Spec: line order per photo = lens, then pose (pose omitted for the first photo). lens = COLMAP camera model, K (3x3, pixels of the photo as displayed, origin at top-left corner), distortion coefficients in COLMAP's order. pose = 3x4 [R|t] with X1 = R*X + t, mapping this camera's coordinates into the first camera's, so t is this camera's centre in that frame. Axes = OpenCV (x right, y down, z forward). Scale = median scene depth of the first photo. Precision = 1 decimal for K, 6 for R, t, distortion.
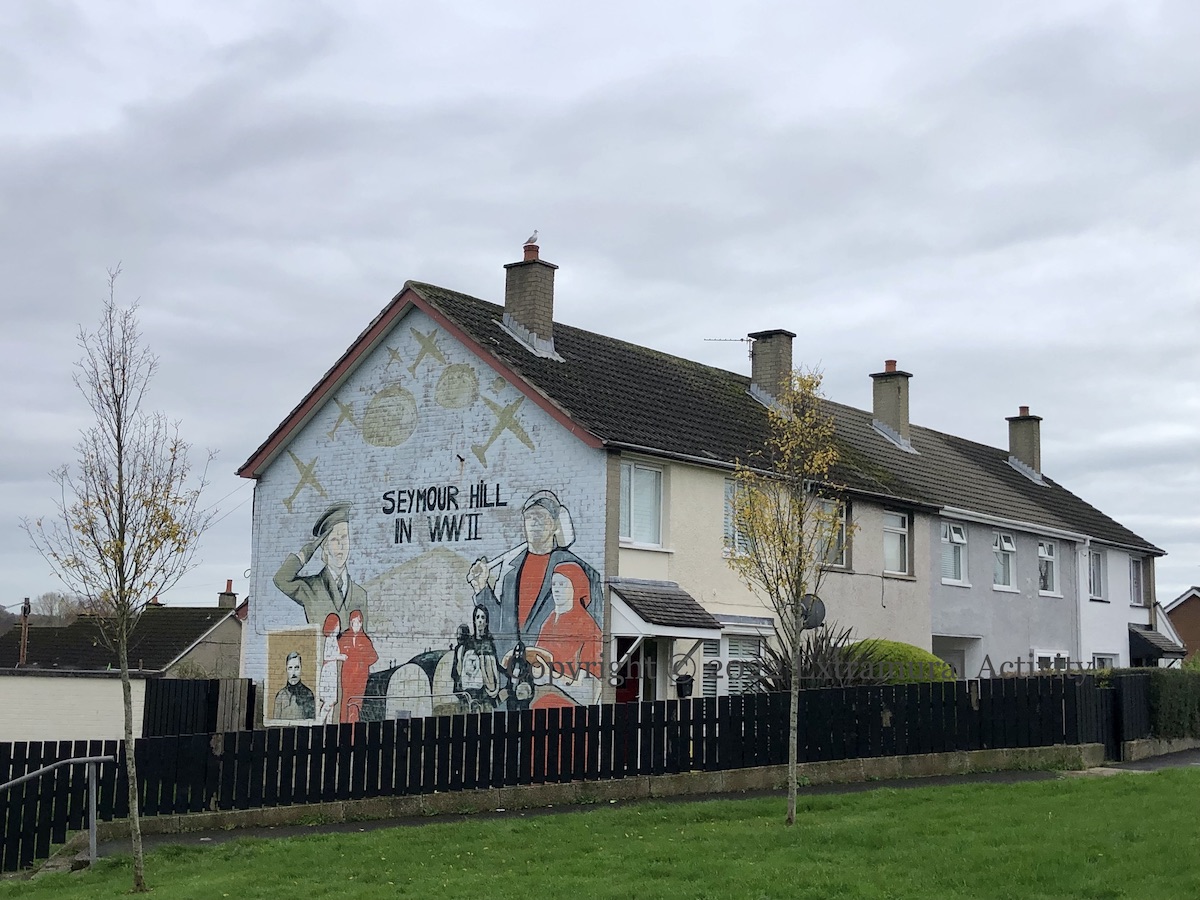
lens RADIAL K [[1720.4, 0, 599.1], [0, 1720.4, 455.2], [0, 0, 1]] dist [0.004955, 0.000000]
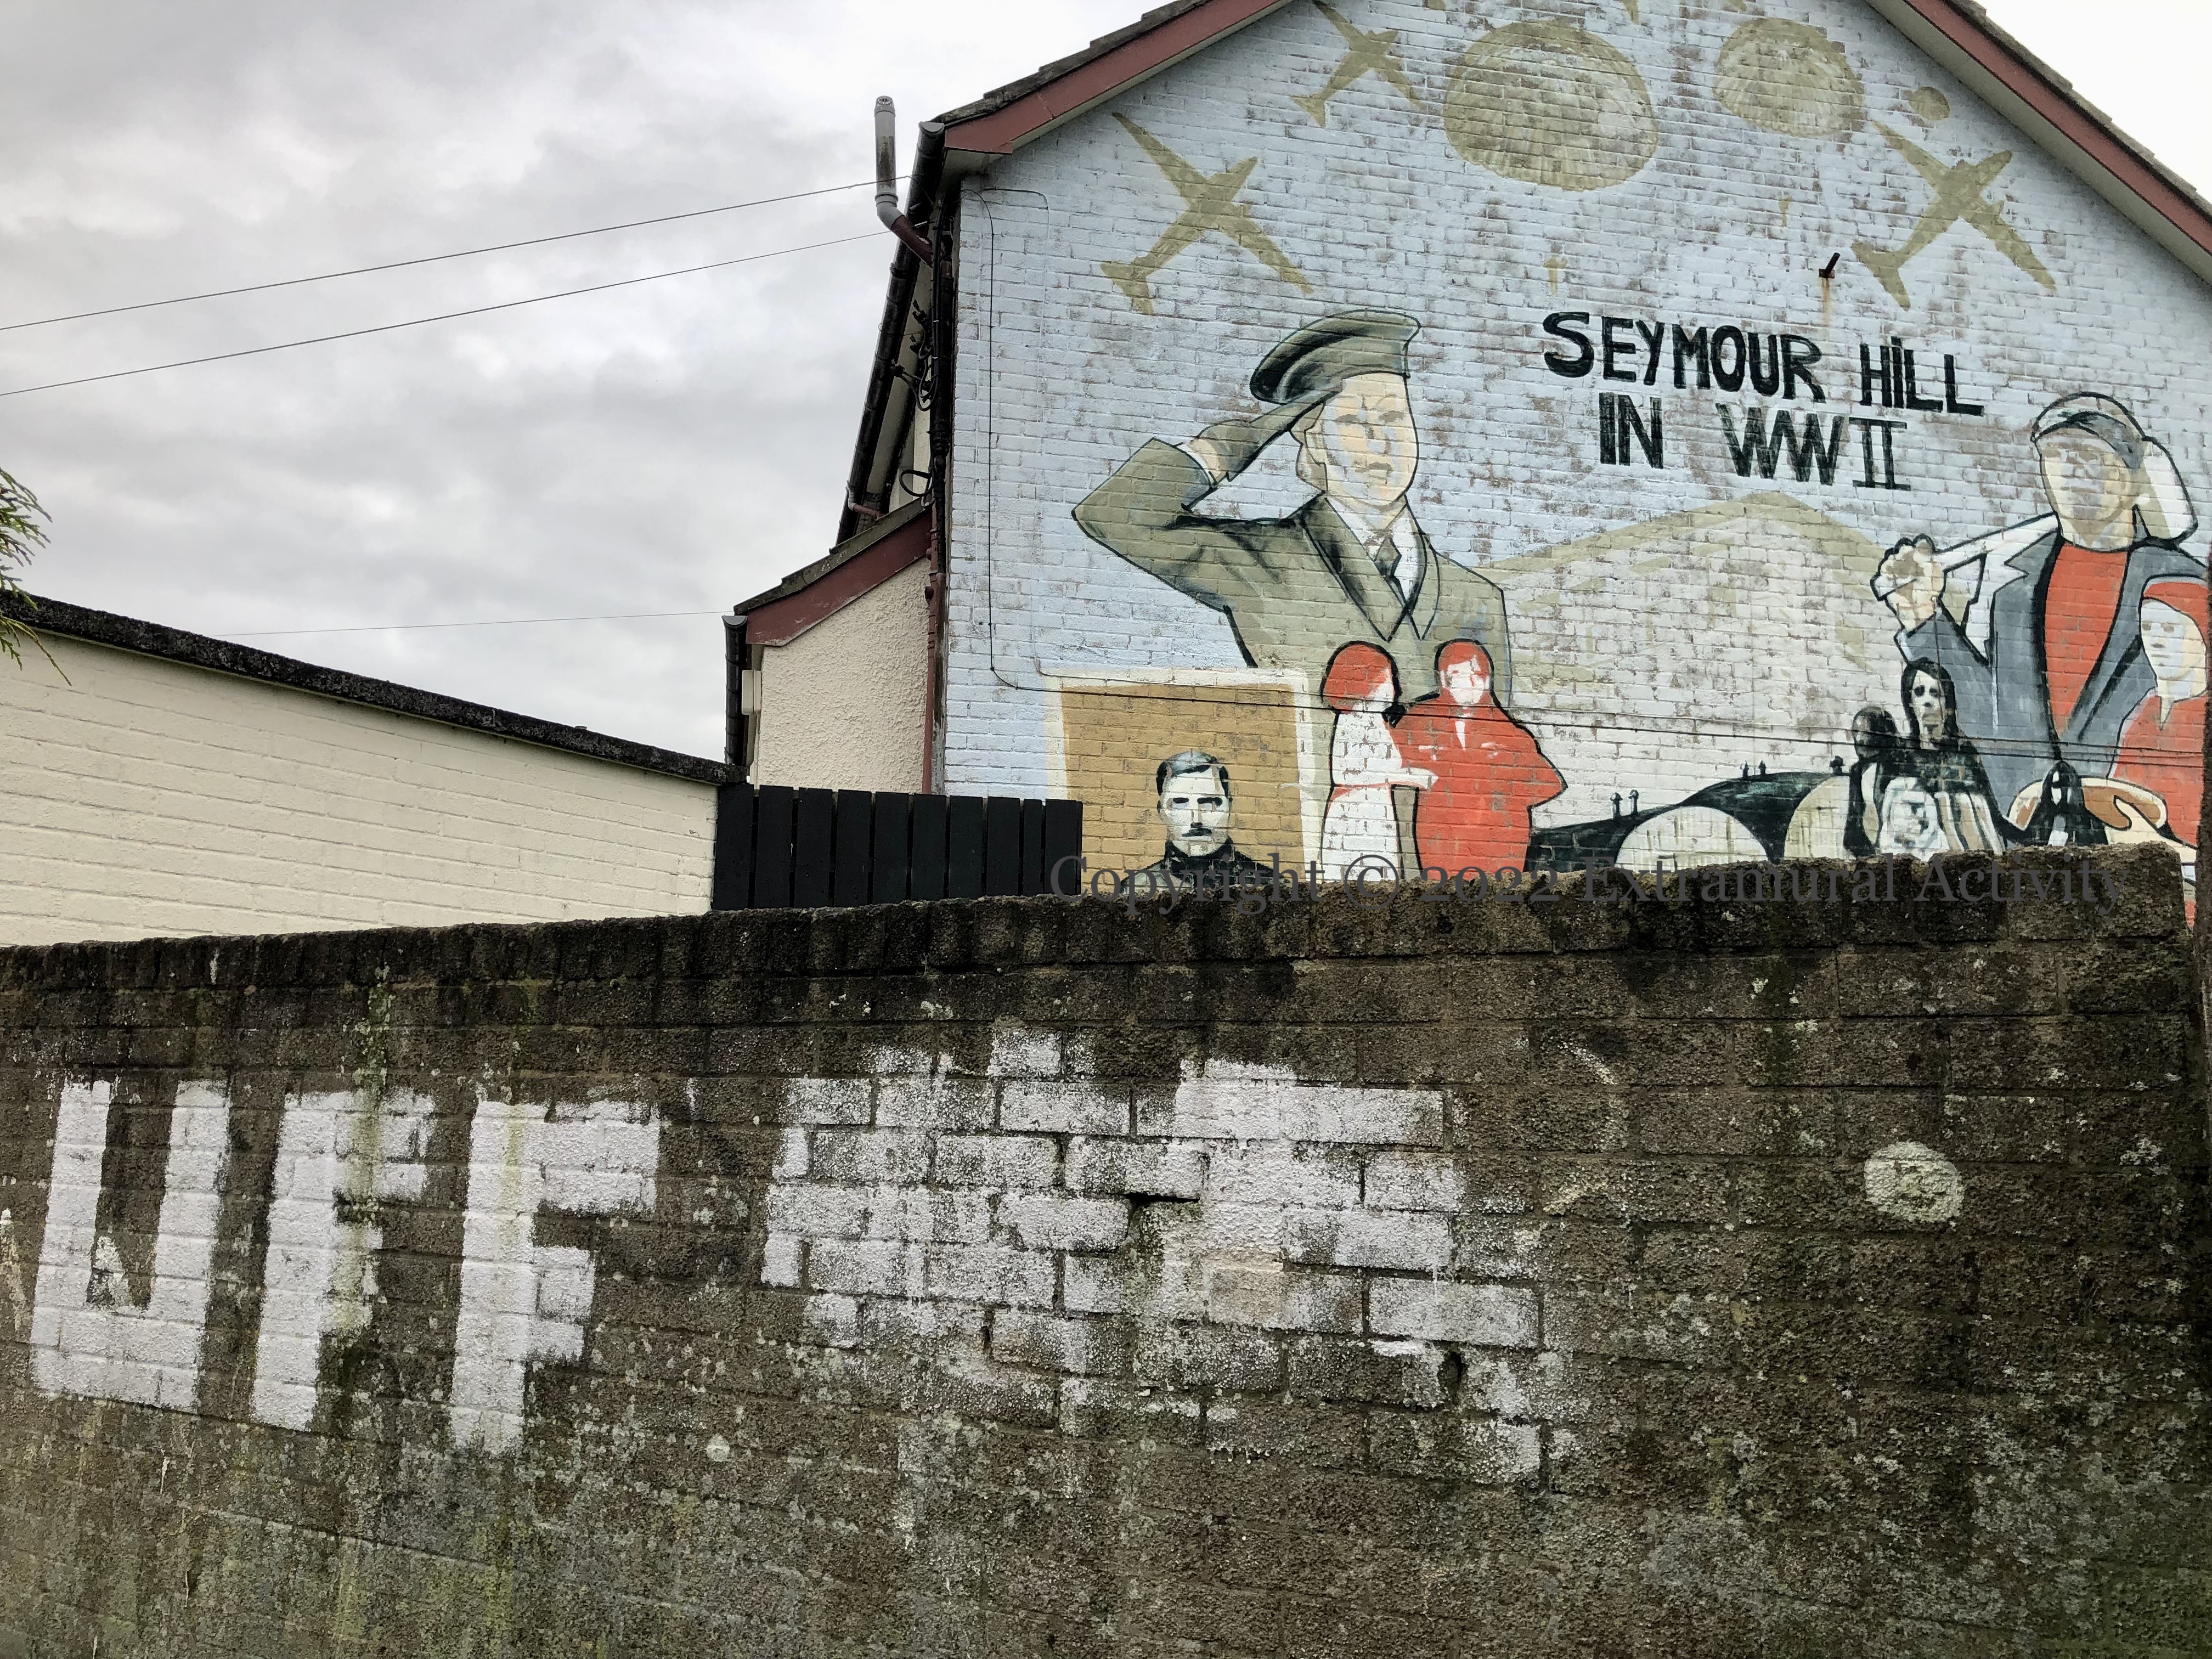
lens RADIAL K [[1789.4, 0, 1100.5], [0, 1789.4, 825.2], [0, 0, 1]] dist [0.025953, -0.009581]
pose [[0.607129, 0.083369, 0.790218, -0.469026], [-0.102818, 0.994363, -0.025911, 0.146565], [-0.787923, -0.065517, 0.612278, 0.870540]]
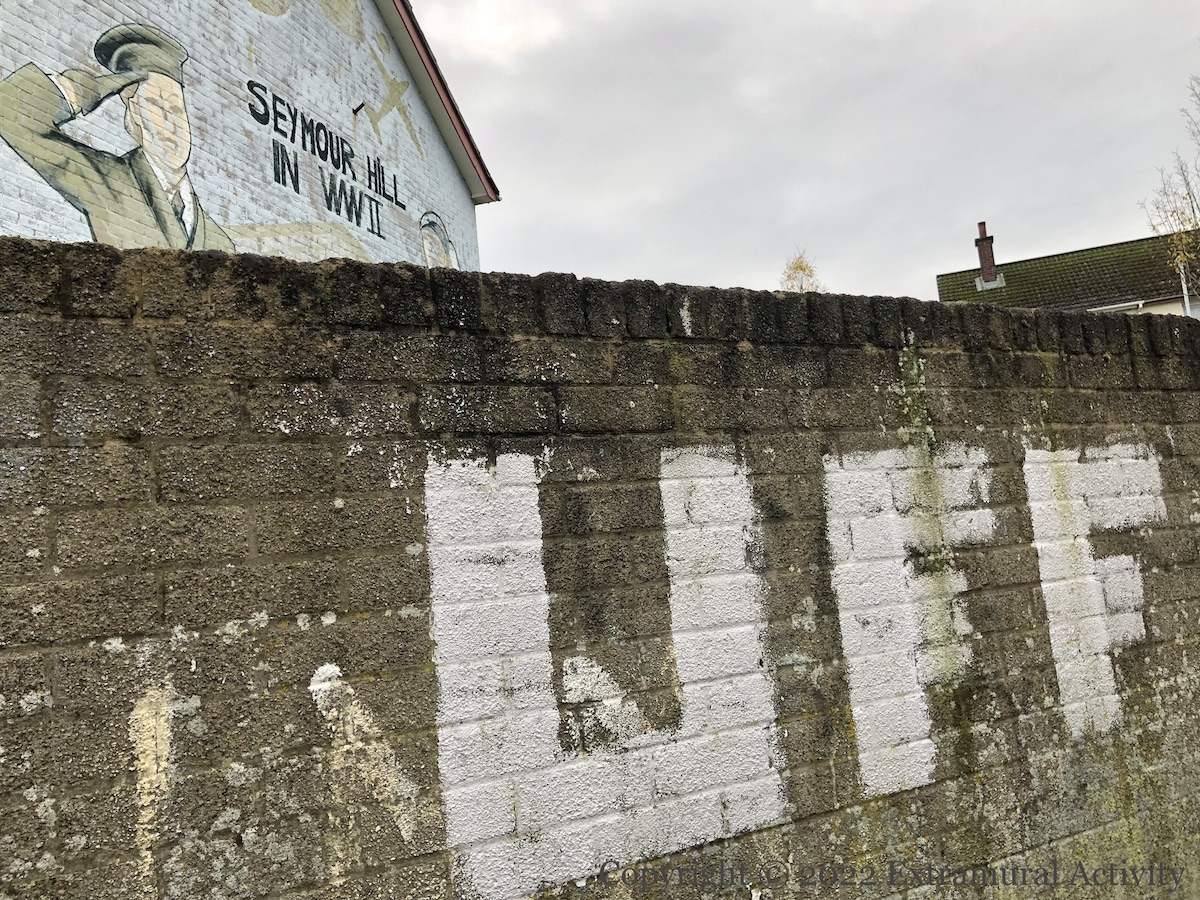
lens RADIAL K [[970.8, 0, 595.1], [0, 970.8, 444.7], [0, 0, 1]] dist [0.025953, -0.009581]
pose [[-0.374013, 0.098497, 0.922178, -0.456290], [-0.058207, 0.989891, -0.129337, 0.176794], [-0.925595, -0.102051, -0.364499, 1.031066]]
